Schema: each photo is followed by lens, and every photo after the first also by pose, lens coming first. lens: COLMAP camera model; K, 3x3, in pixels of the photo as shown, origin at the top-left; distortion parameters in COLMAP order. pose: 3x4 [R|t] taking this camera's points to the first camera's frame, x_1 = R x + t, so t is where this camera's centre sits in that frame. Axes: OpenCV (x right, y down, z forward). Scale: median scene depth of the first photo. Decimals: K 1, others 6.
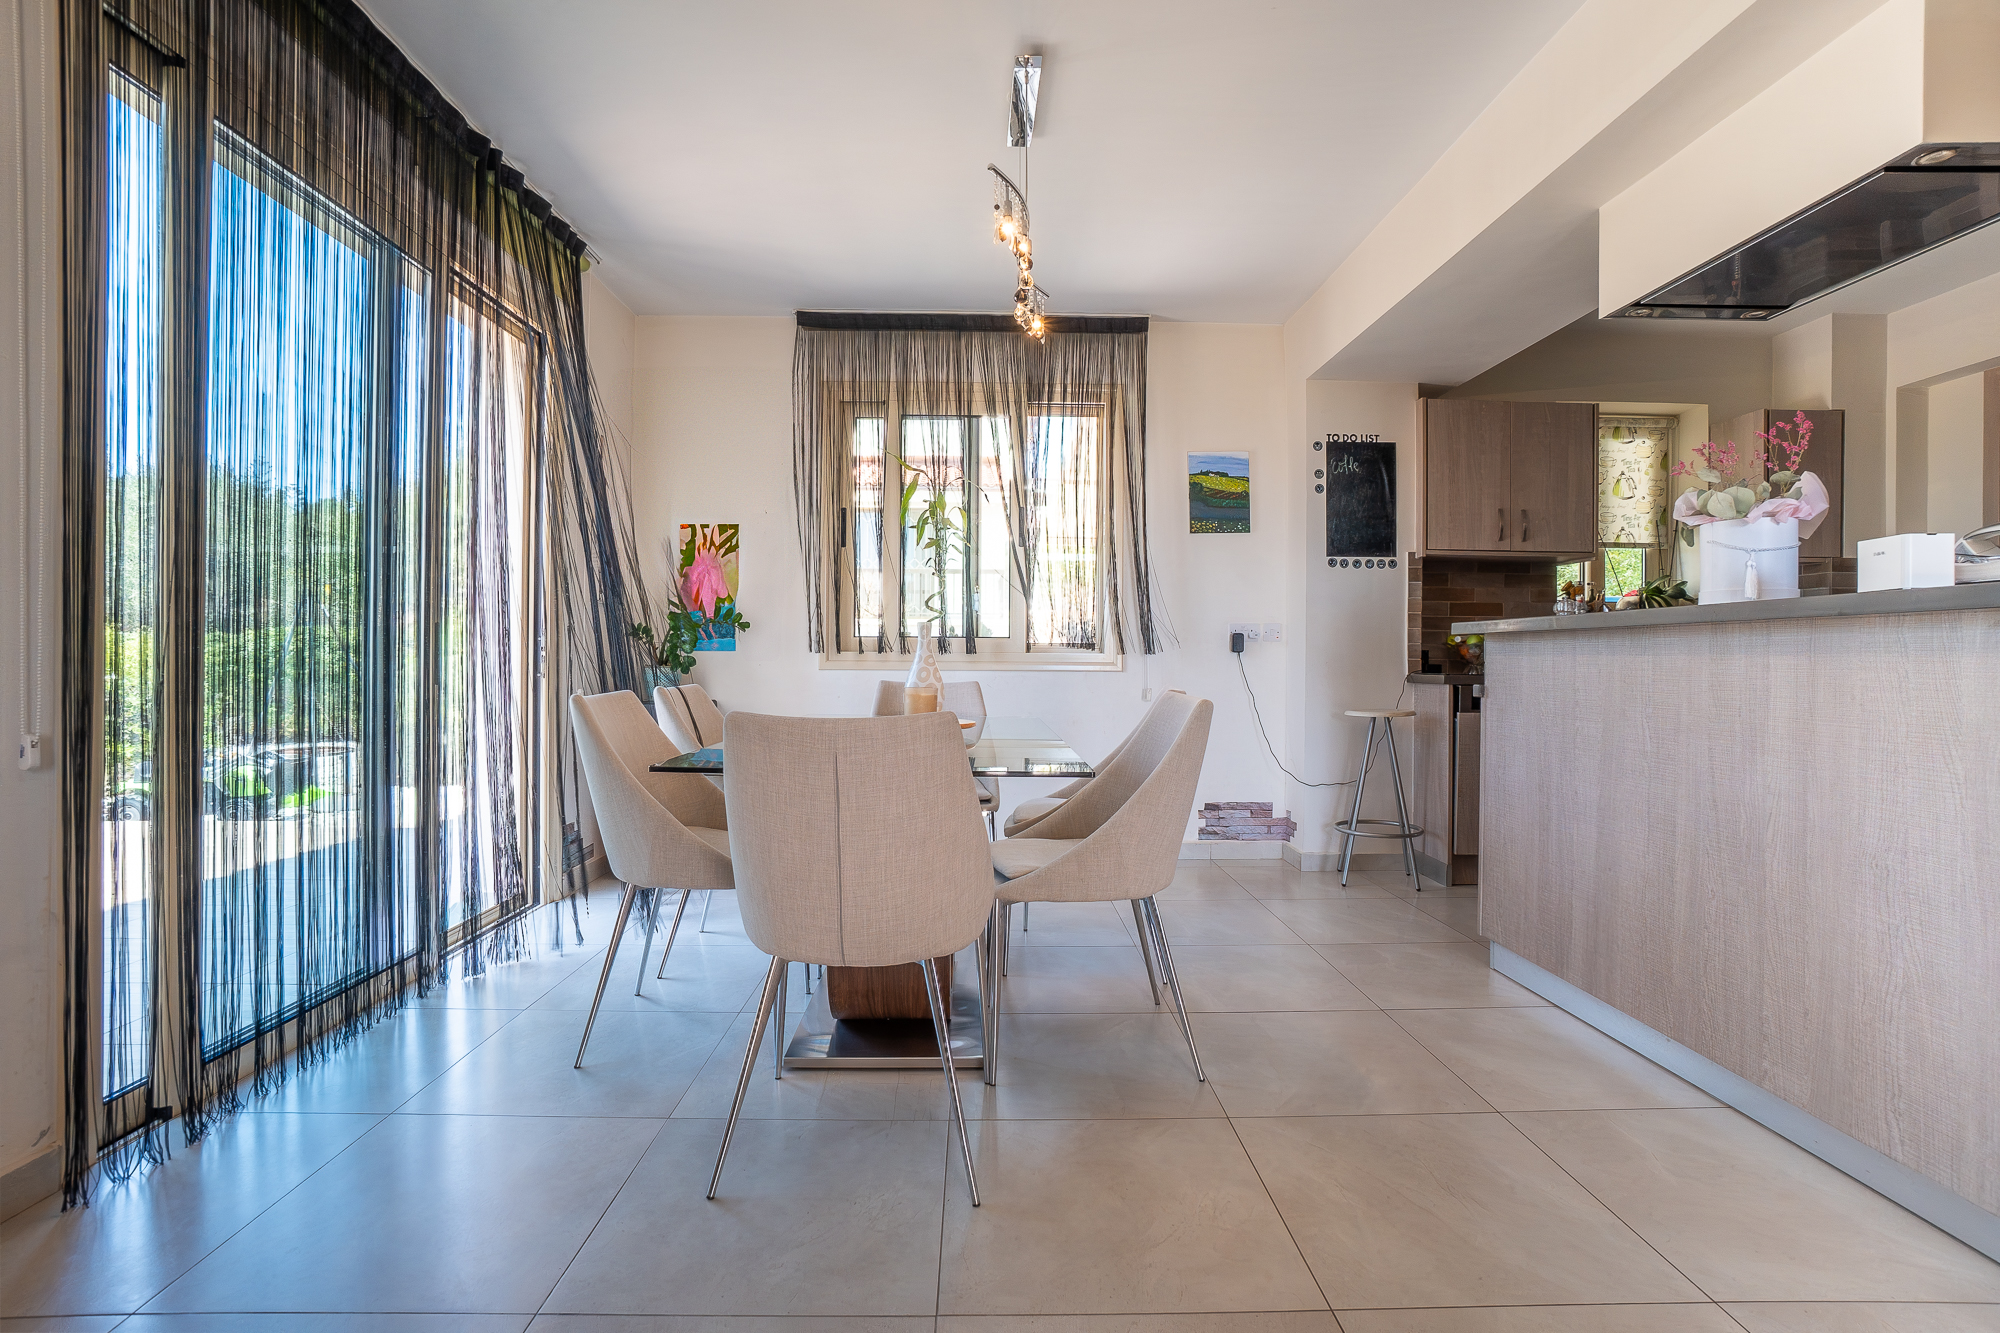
lens RADIAL K [[911.5, 0, 989.2], [0, 911.5, 664.1], [0, 0, 1]] dist [-0.066347, 0.024000]
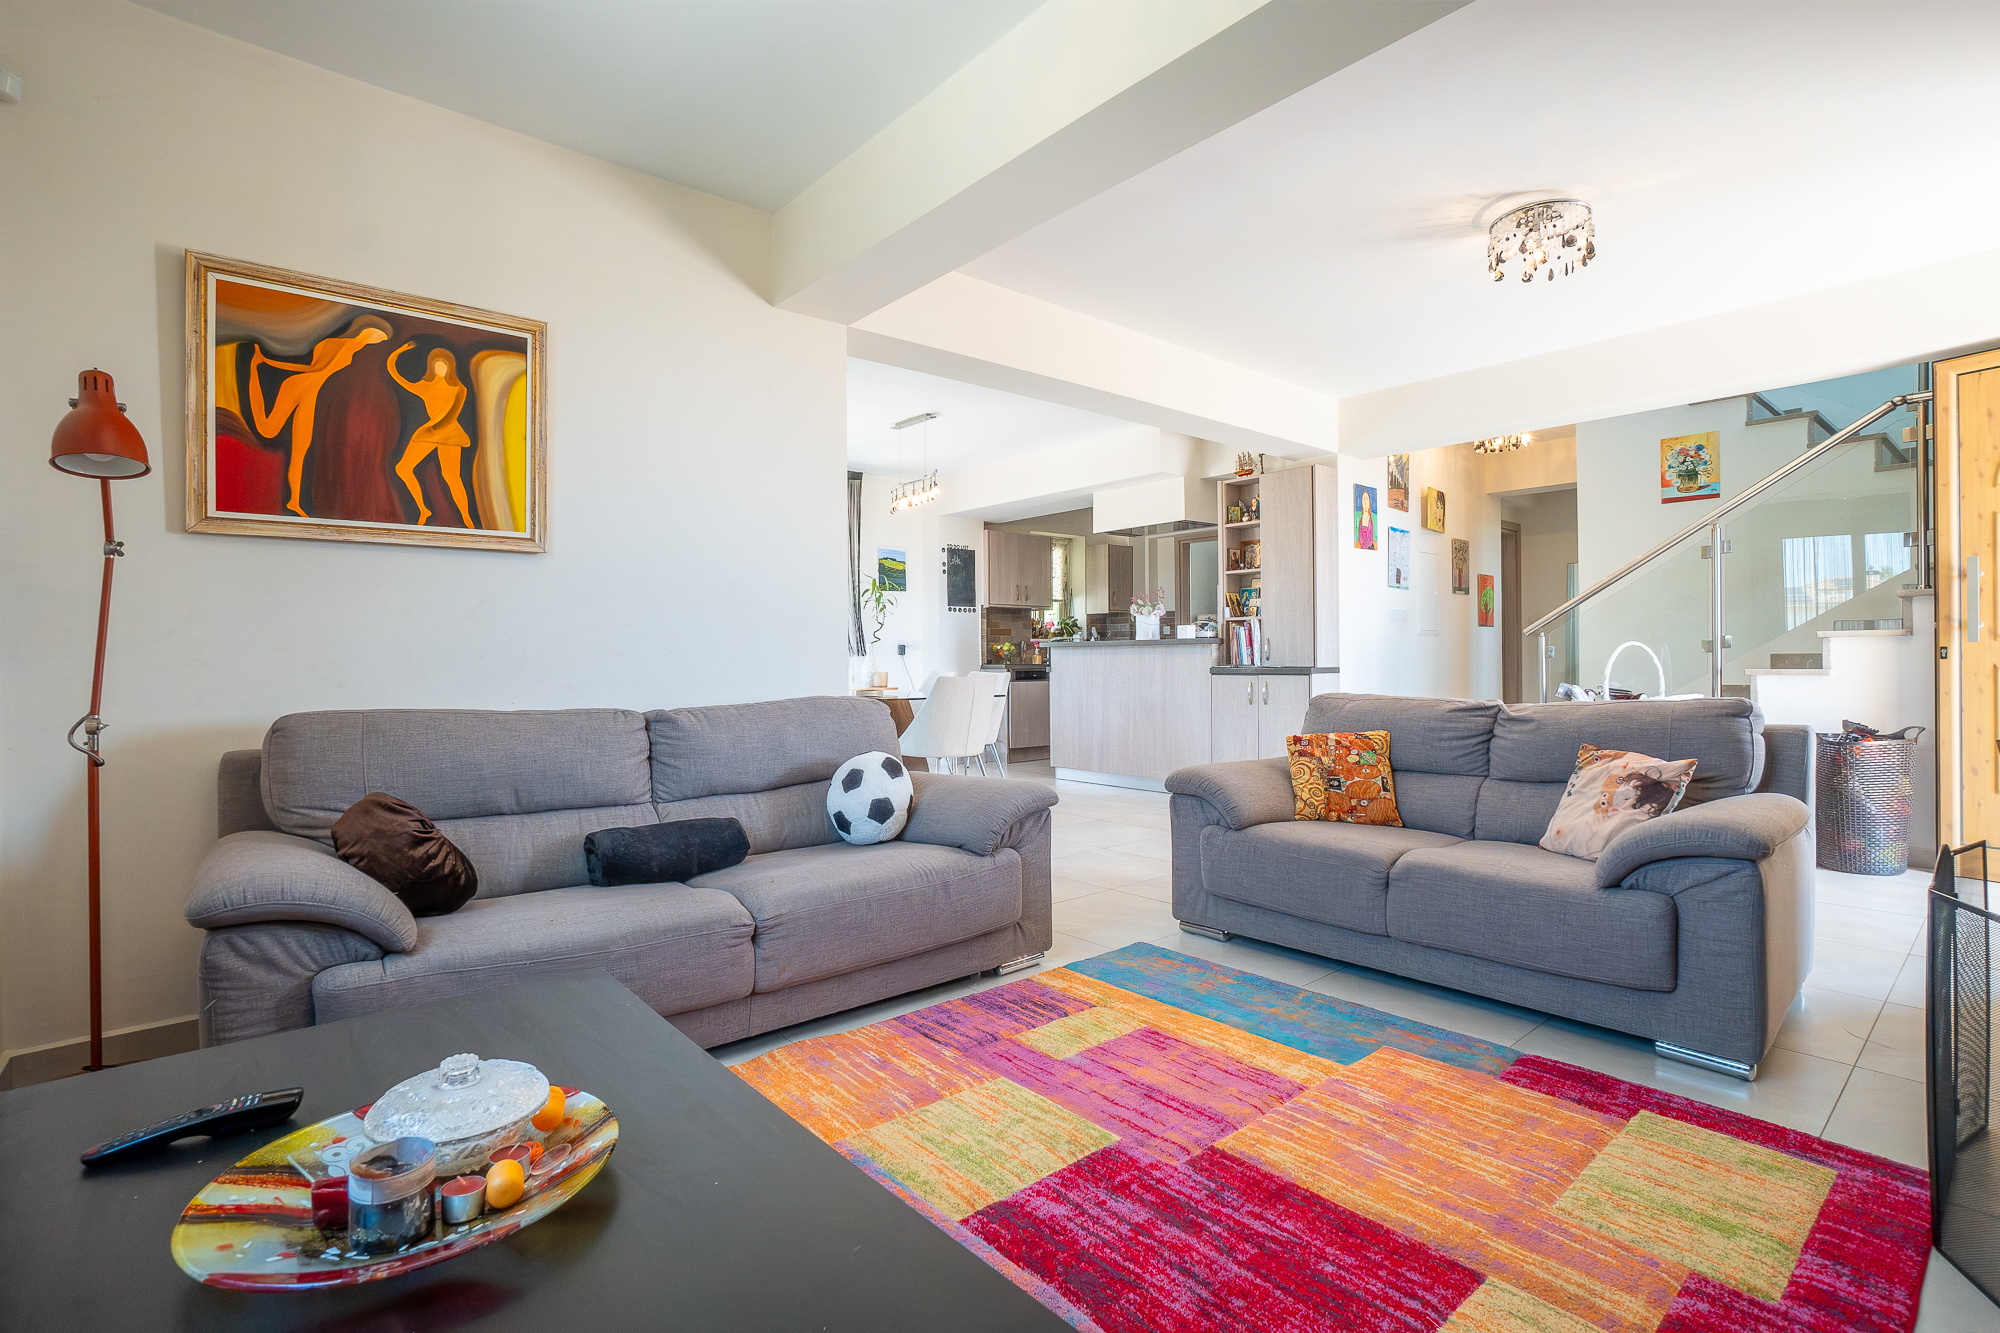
lens RADIAL K [[945.9, 0, 1000.0], [0, 945.9, 666.5], [0, 0, 1]] dist [-0.072147, 0.023629]
pose [[0.759727, -0.019739, 0.649943, -0.882521], [0.020901, 0.999764, 0.005931, 0.002030], [-0.649906, 0.009079, 0.759960, -0.639772]]
